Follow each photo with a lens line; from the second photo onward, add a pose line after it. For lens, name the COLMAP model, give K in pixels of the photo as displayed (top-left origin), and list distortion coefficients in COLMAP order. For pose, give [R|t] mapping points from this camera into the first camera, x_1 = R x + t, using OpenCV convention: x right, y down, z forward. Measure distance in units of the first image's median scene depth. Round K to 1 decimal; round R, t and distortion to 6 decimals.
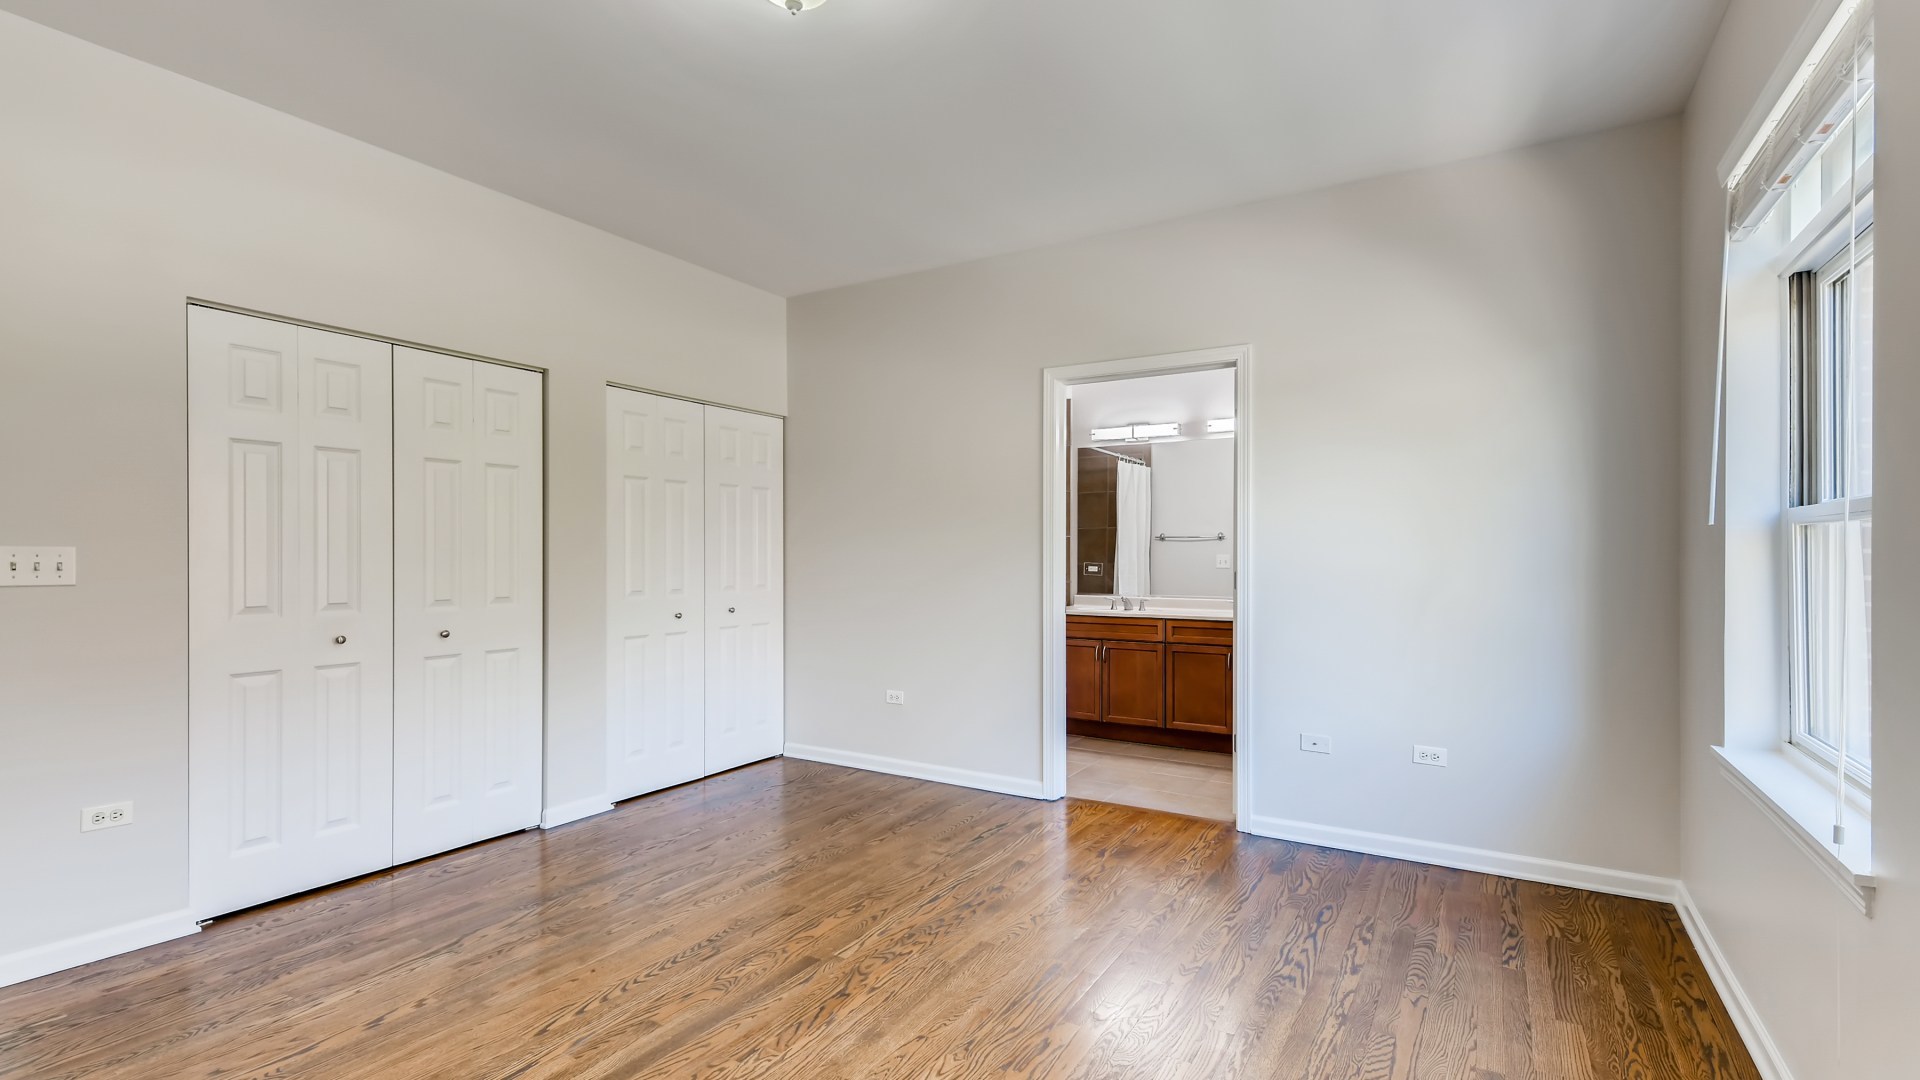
lens RADIAL K [[873.5, 0, 994.1], [0, 873.5, 547.9], [0, 0, 1]] dist [0.019256, -0.000387]
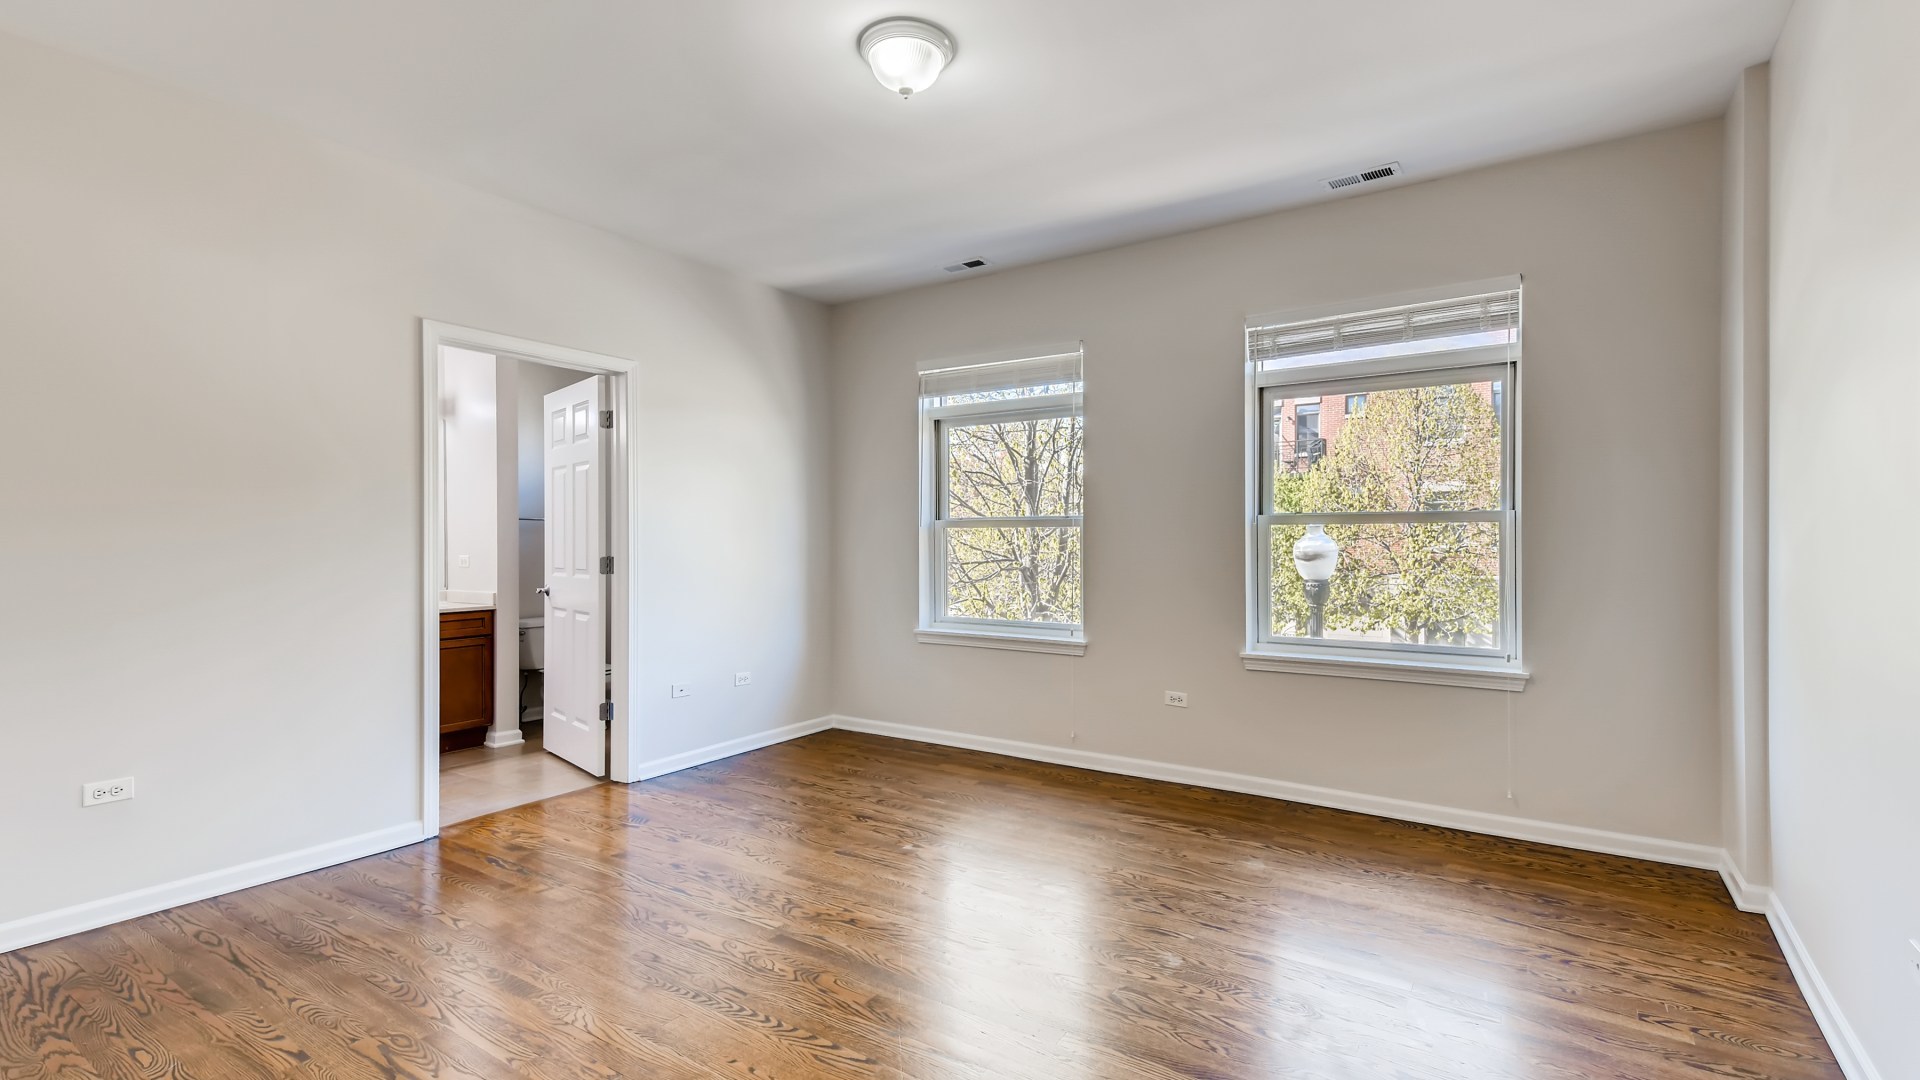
lens RADIAL K [[873.5, 0, 957.2], [0, 873.5, 543.8], [0, 0, 1]] dist [0.019256, -0.000387]
pose [[0.069540, -0.011521, 0.997513, -0.733267], [0.002693, 0.999932, 0.011361, 0.000501], [-0.997576, 0.001897, 0.069566, 0.439223]]
